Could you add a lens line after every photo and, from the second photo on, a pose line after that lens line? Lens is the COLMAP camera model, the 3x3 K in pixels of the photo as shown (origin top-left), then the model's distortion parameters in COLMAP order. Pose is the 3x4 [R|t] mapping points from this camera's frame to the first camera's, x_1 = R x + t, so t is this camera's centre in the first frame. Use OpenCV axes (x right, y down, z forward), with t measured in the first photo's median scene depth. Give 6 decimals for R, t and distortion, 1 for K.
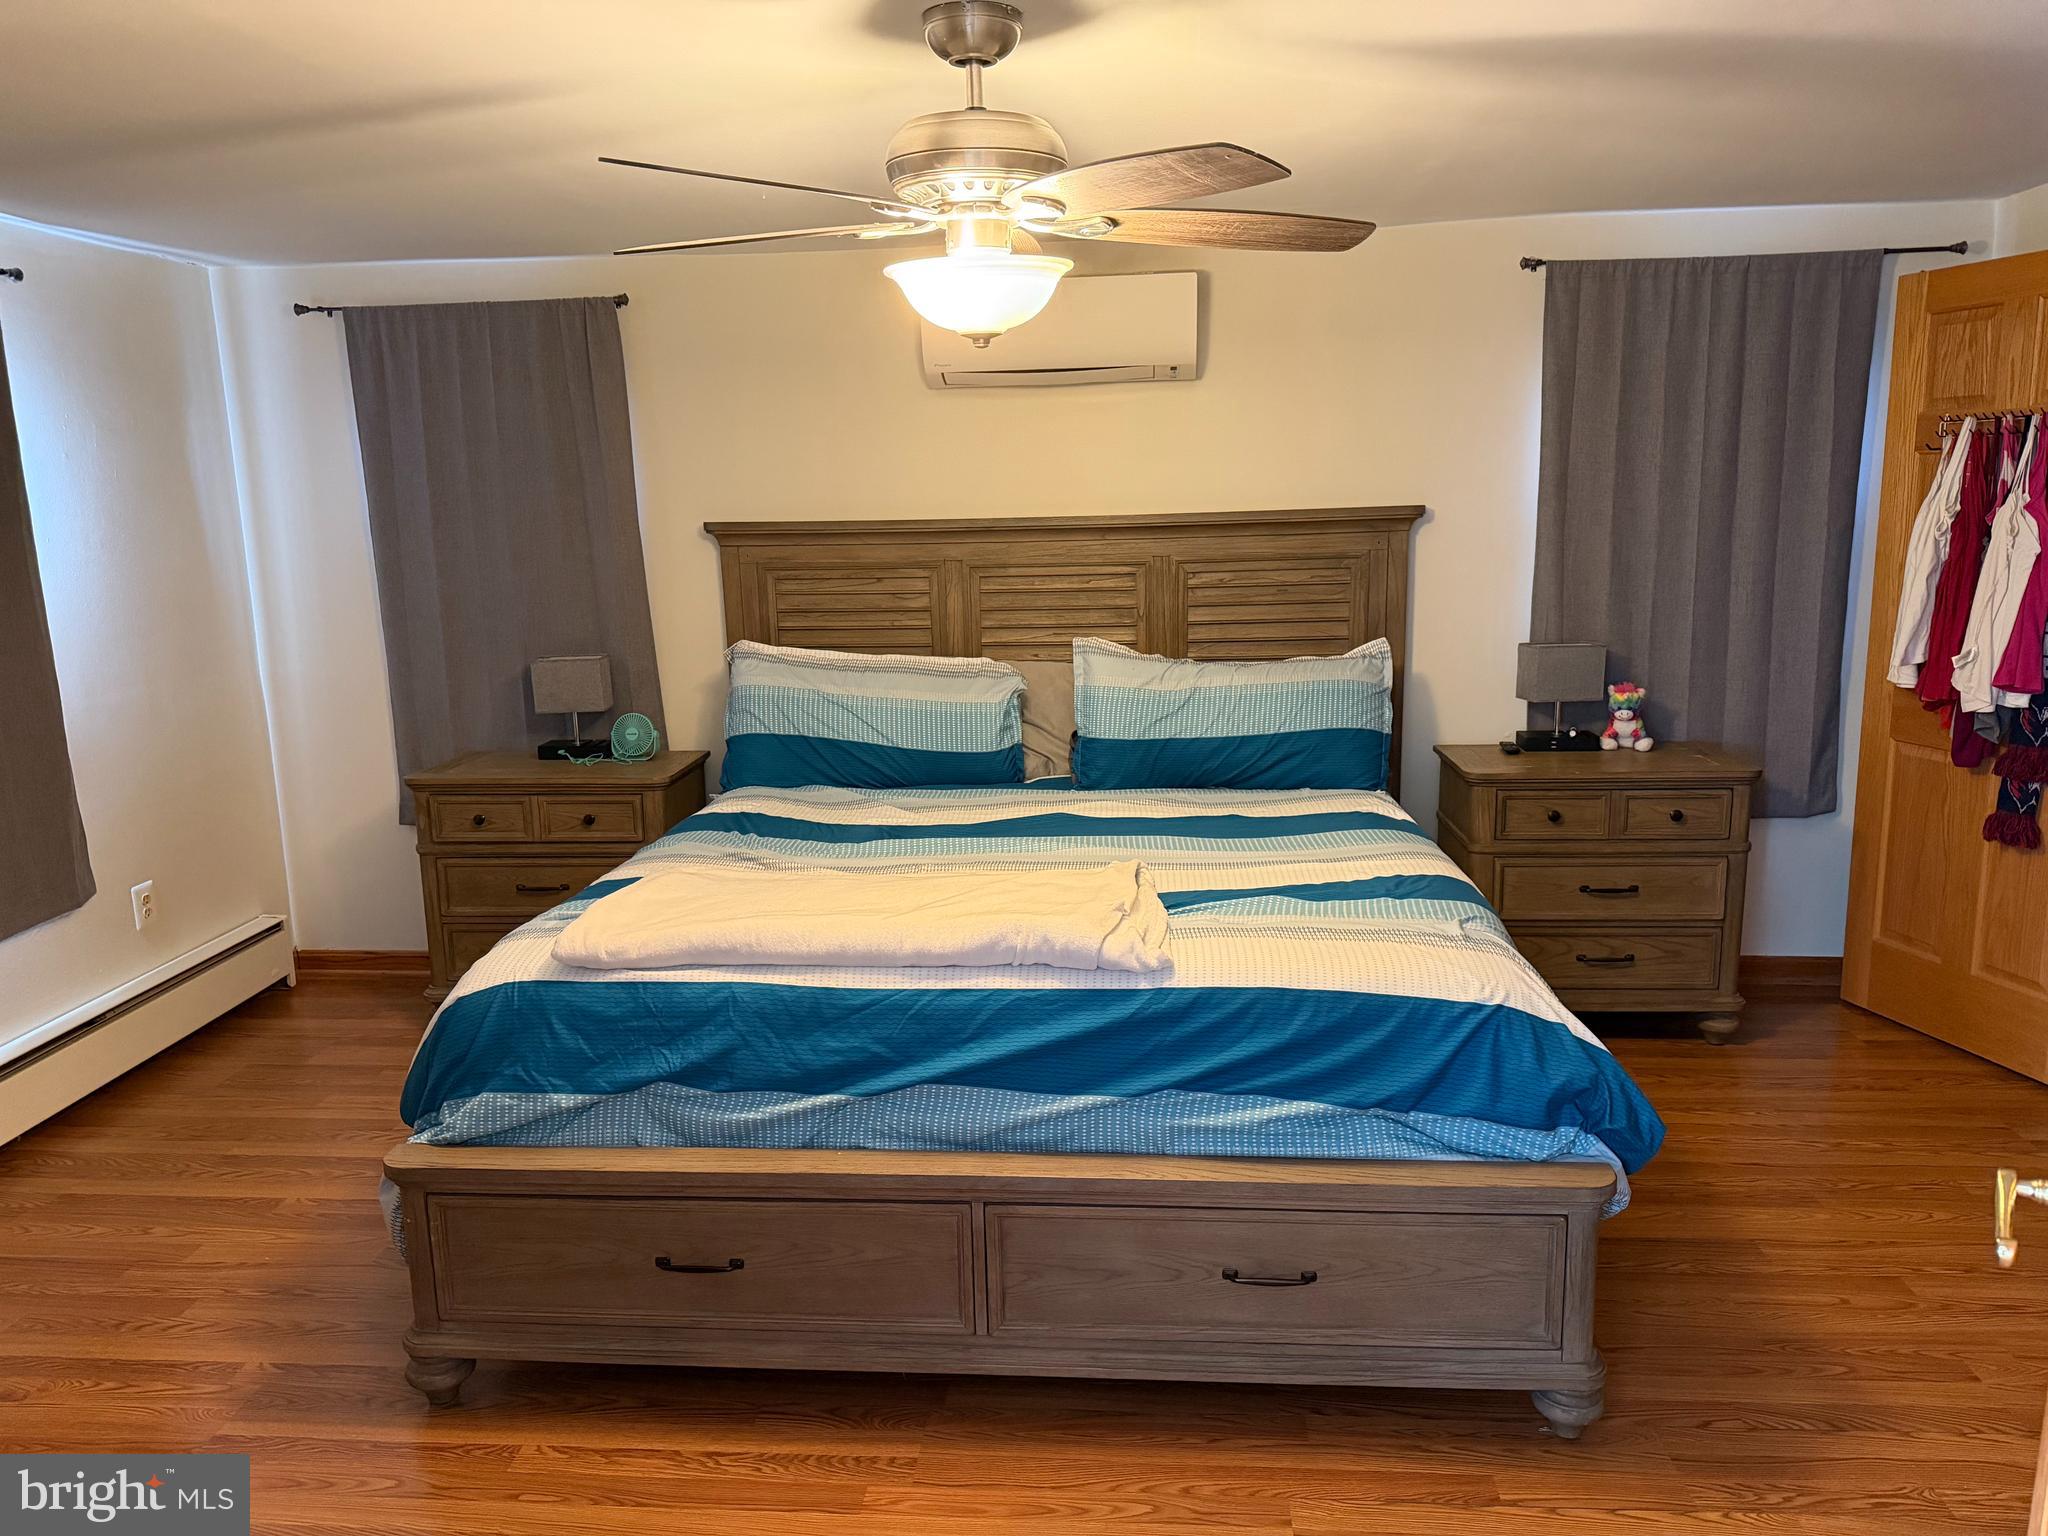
lens RADIAL K [[1434.3, 0, 1030.5], [0, 1434.3, 773.9], [0, 0, 1]] dist [0.089789, -0.161150]
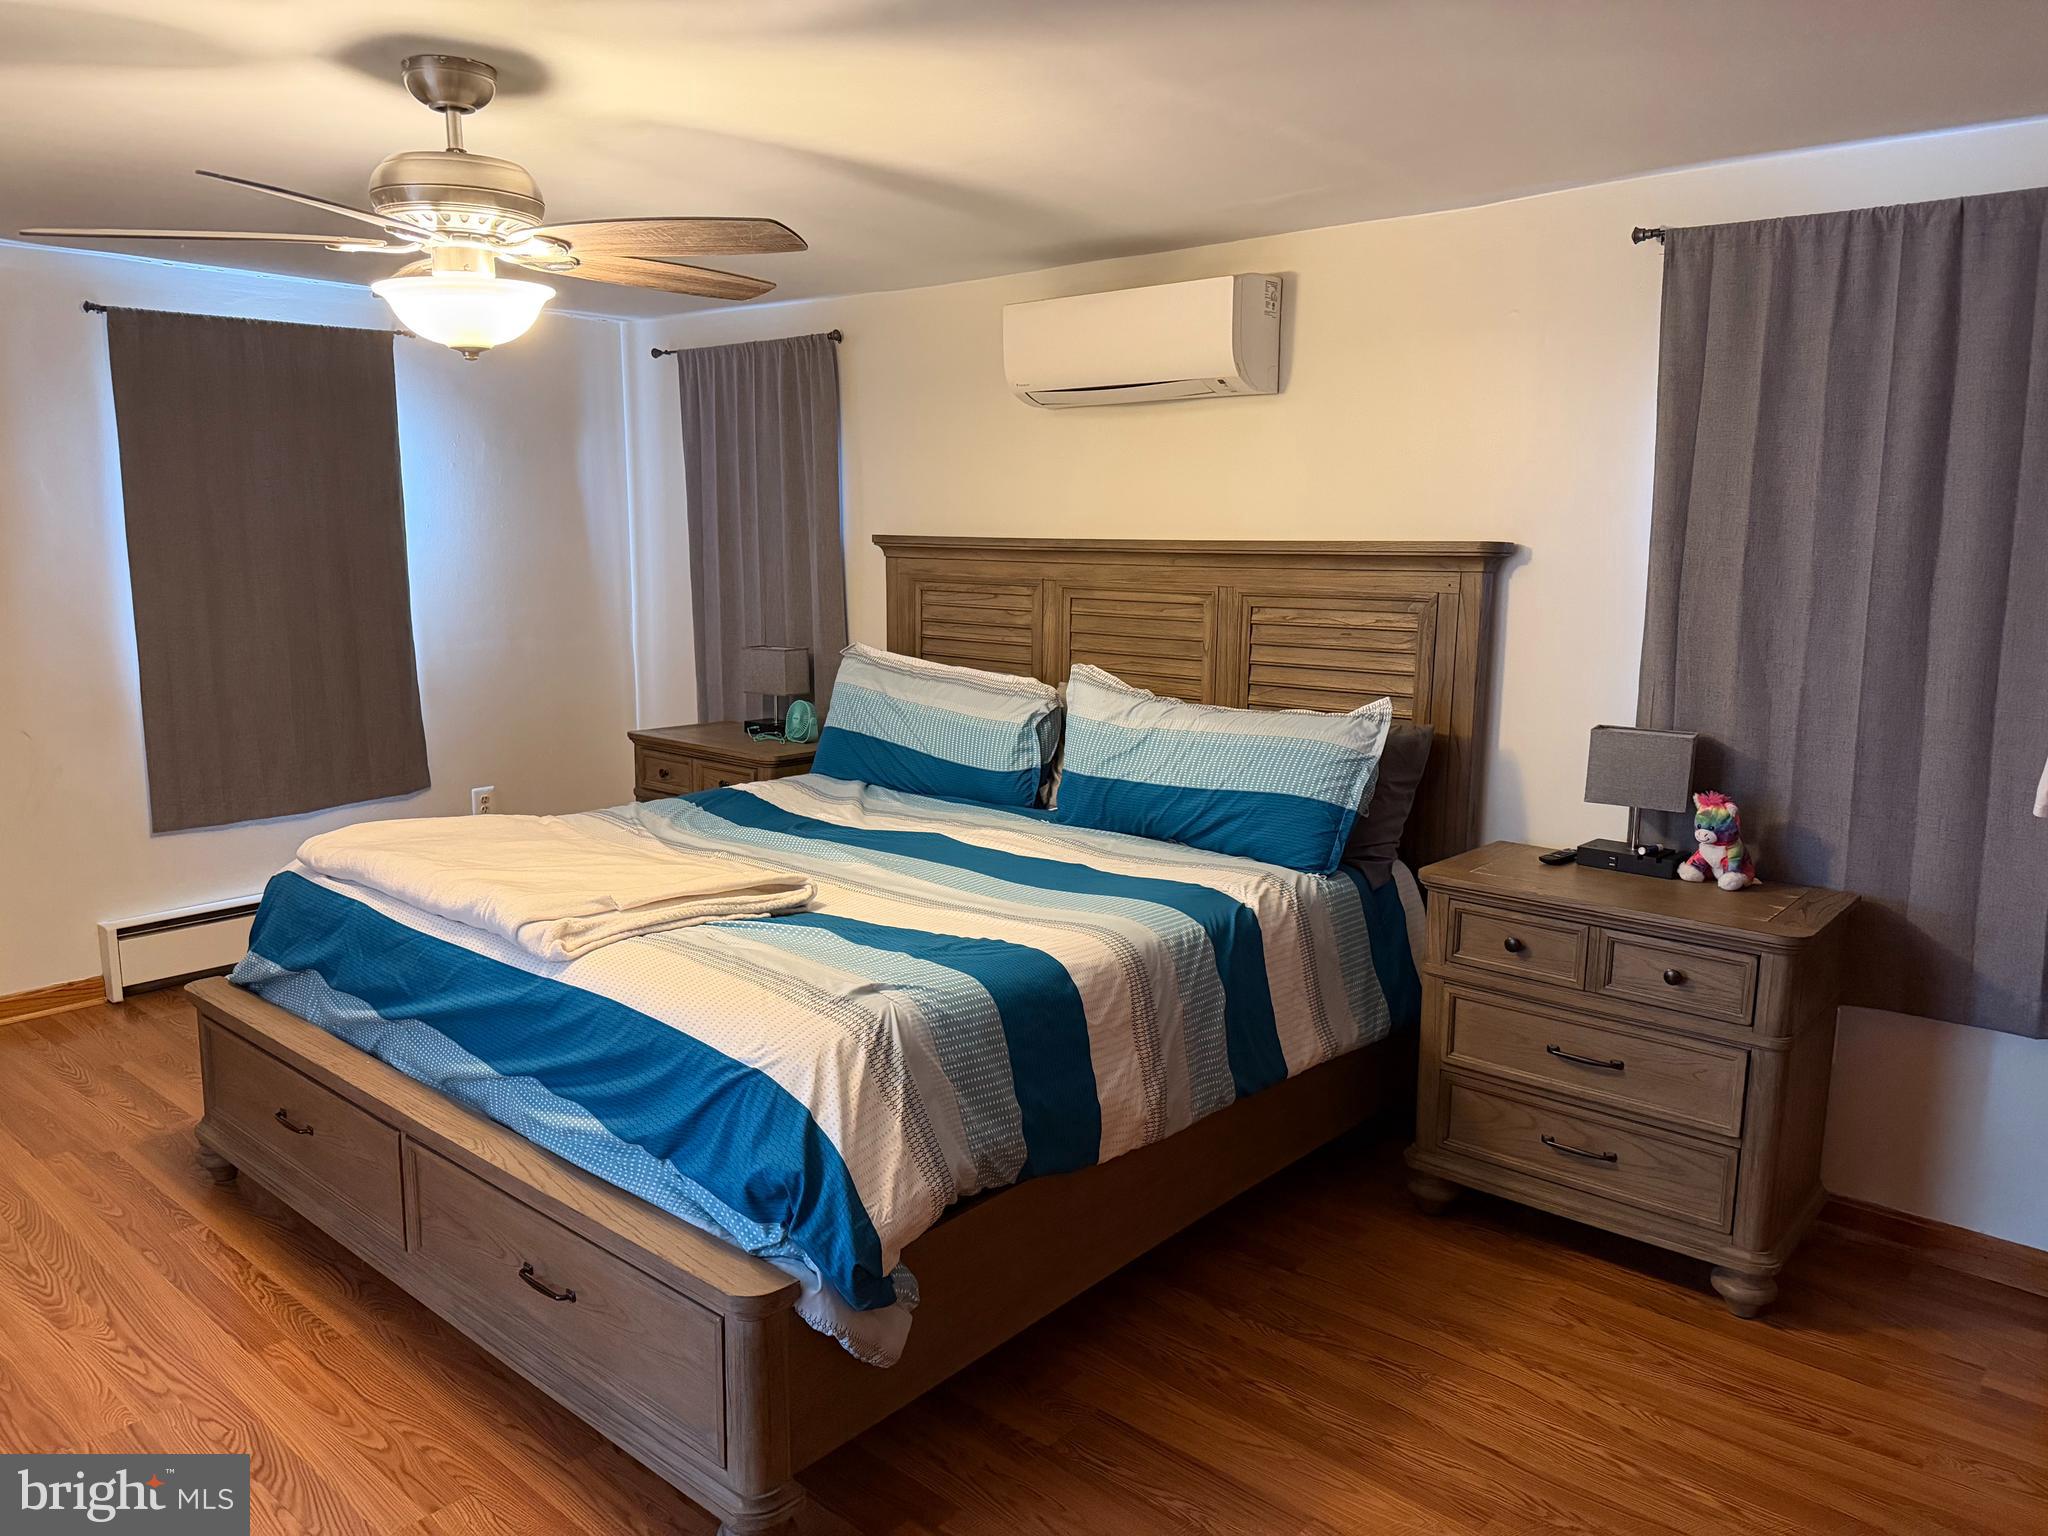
lens RADIAL K [[1436.5, 0, 1024.2], [0, 1436.5, 760.8], [0, 0, 1]] dist [0.071218, -0.103861]
pose [[0.806773, 0.126267, -0.577212, 0.559150], [-0.144102, 0.989449, 0.015034, -0.040321], [0.573020, 0.071048, 0.816456, 0.203698]]
